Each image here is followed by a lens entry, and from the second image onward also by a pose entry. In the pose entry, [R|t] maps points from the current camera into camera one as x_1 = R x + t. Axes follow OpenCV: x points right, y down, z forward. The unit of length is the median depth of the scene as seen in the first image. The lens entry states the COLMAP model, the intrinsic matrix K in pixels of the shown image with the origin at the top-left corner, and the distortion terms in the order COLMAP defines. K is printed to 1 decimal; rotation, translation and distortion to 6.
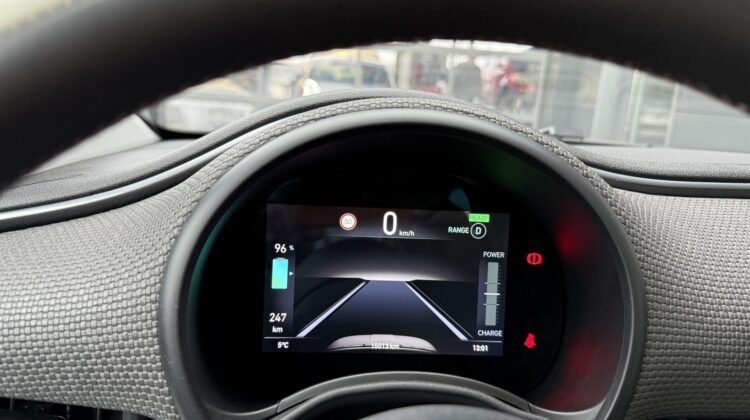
lens RADIAL K [[549.8, 0, 375.0], [0, 549.8, 210.0], [0, 0, 1]] dist [0.192033, -0.000482]
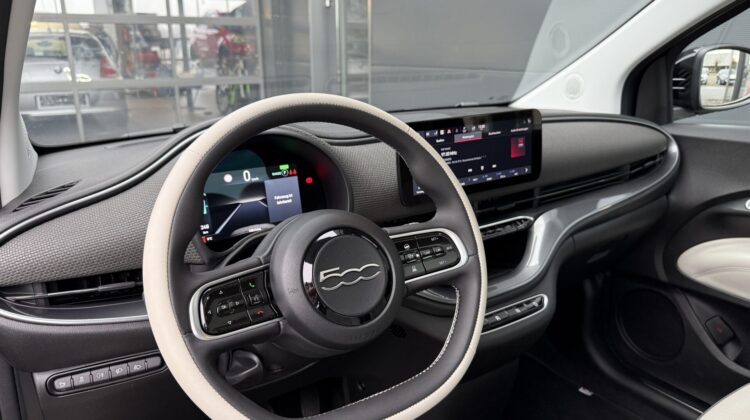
lens RADIAL K [[549.8, 0, 375.0], [0, 549.8, 210.0], [0, 0, 1]] dist [0.192033, -0.000482]
pose [[0.884441, -0.203839, 0.419779, -0.473495], [0.174713, 0.978769, 0.107171, 0.008824], [-0.432712, -0.021446, 0.901277, -1.218753]]
